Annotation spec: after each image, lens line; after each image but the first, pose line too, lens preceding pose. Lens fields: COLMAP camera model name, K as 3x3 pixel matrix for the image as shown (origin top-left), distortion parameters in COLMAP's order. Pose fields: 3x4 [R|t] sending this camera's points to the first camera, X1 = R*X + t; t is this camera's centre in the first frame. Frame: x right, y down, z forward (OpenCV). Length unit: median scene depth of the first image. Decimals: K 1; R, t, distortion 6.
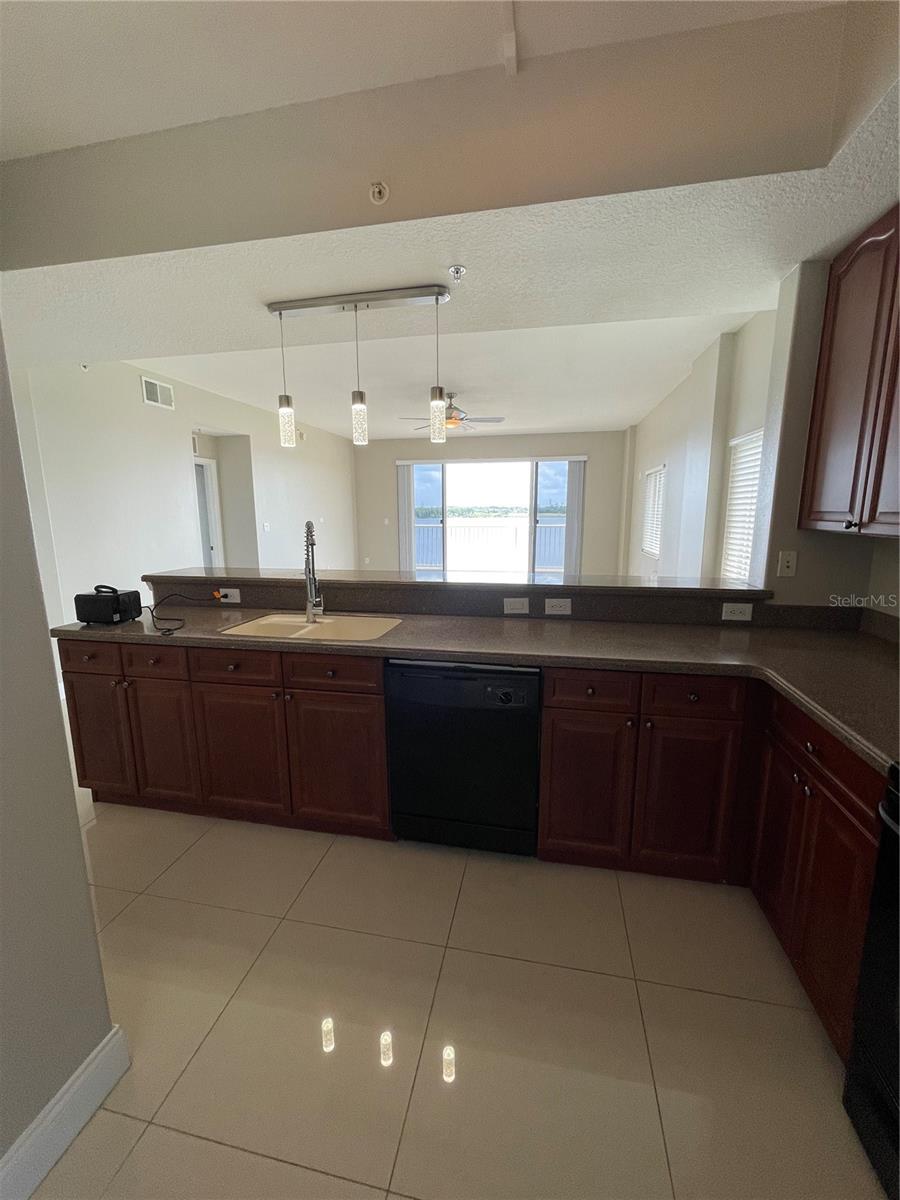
lens RADIAL K [[484.6, 0, 451.3], [0, 484.6, 597.3], [0, 0, 1]] dist [-0.002148, -0.000484]
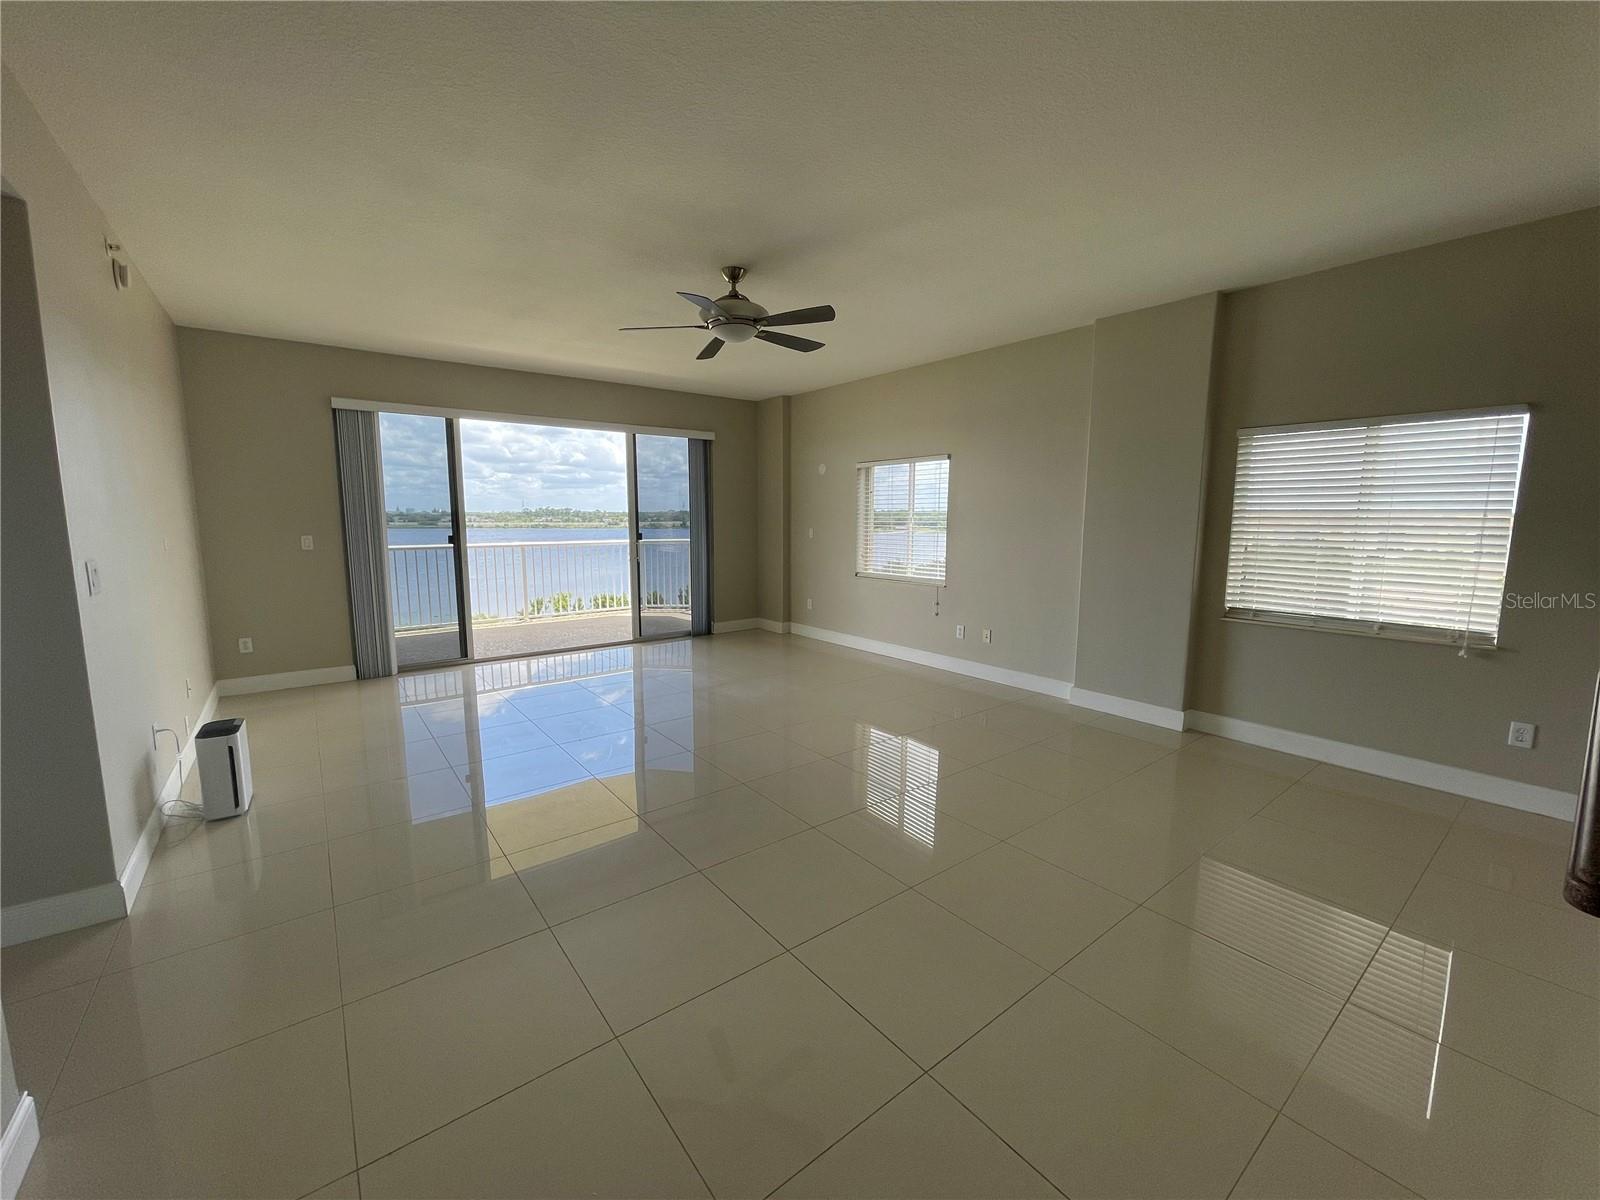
lens RADIAL K [[646.1, 0, 792.7], [0, 646.1, 597.9], [0, 0, 1]] dist [-0.002148, -0.000484]
pose [[0.660040, -0.088426, 0.746008, -1.114843], [0.128840, 0.991659, 0.003551, -0.243345], [-0.740099, 0.093772, 0.665928, 1.386620]]
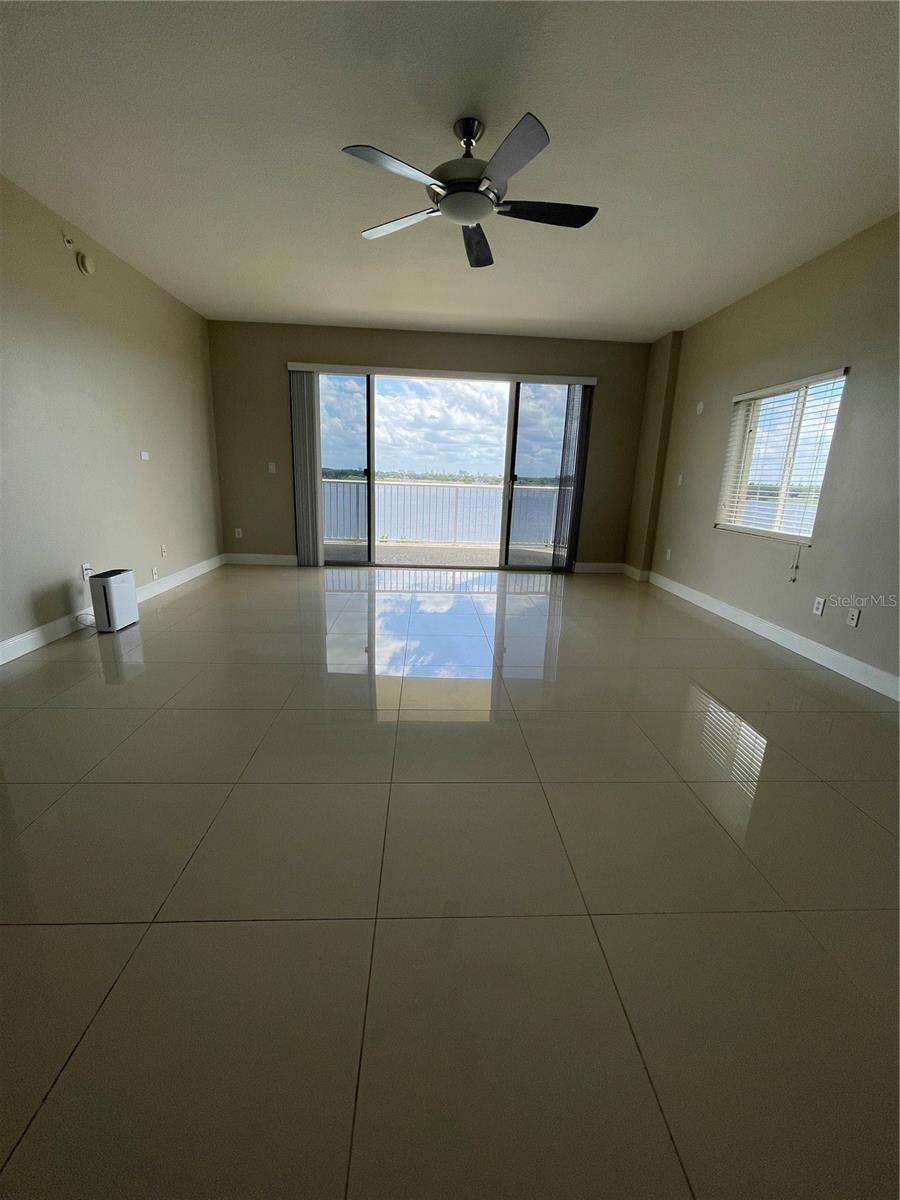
lens RADIAL K [[484.6, 0, 451.3], [0, 484.6, 597.3], [0, 0, 1]] dist [-0.002148, -0.000484]
pose [[0.968183, -0.020492, 0.249402, -0.294191], [0.003234, 0.997583, 0.069413, -0.153653], [-0.250221, -0.066398, 0.965909, 1.451184]]
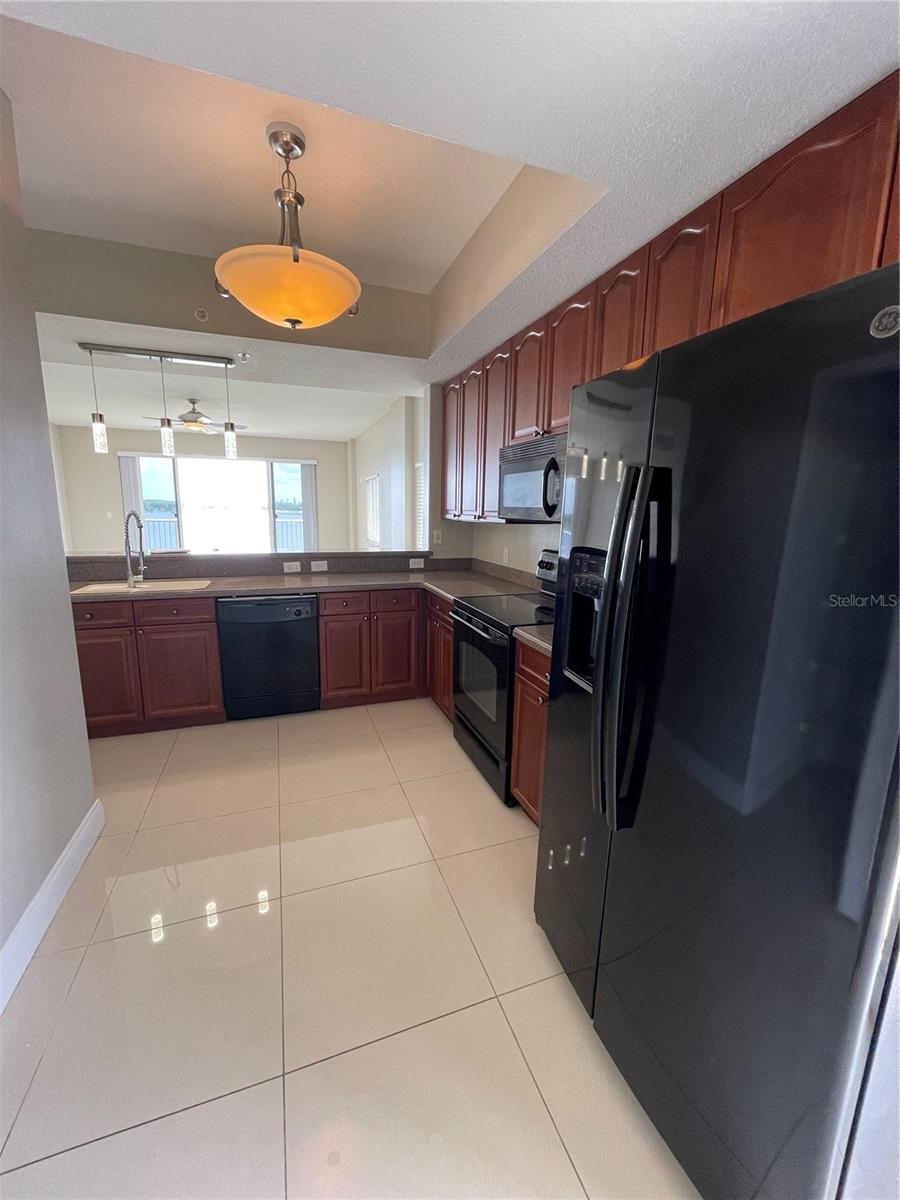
lens RADIAL K [[484.6, 0, 451.3], [0, 484.6, 597.3], [0, 0, 1]] dist [-0.002148, -0.000484]
pose [[0.856138, -0.074337, 0.511372, -0.233001], [0.071600, 0.997118, 0.025076, 0.112534], [-0.511762, 0.015146, 0.858994, -0.603592]]
